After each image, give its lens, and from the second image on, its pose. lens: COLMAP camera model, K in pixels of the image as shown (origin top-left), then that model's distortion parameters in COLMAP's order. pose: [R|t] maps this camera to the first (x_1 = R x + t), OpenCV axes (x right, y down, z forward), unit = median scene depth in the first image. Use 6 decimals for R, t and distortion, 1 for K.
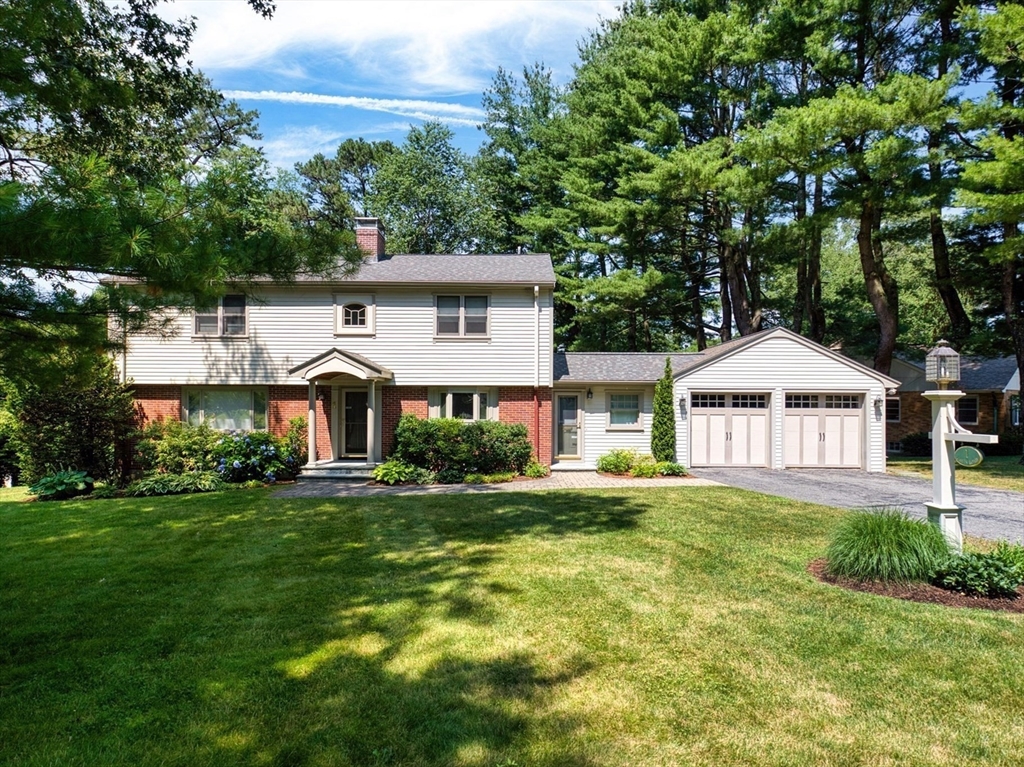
lens RADIAL K [[562.9, 0, 512.3], [0, 562.9, 399.6], [0, 0, 1]] dist [0.006279, 0.000644]
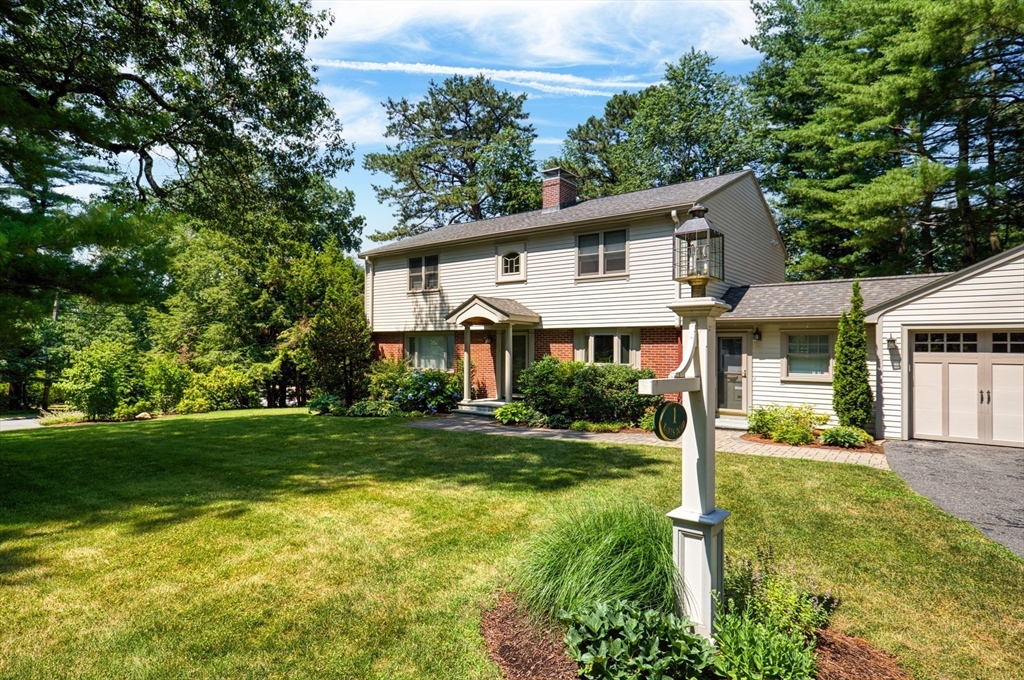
lens RADIAL K [[550.4, 0, 512.0], [0, 550.4, 340.0], [0, 0, 1]] dist [0.004462, 0.000048]
pose [[0.797799, -0.008298, -0.602867, 0.345700], [-0.002135, 0.999860, -0.016588, 0.011686], [0.602920, 0.014521, 0.797670, 0.174510]]
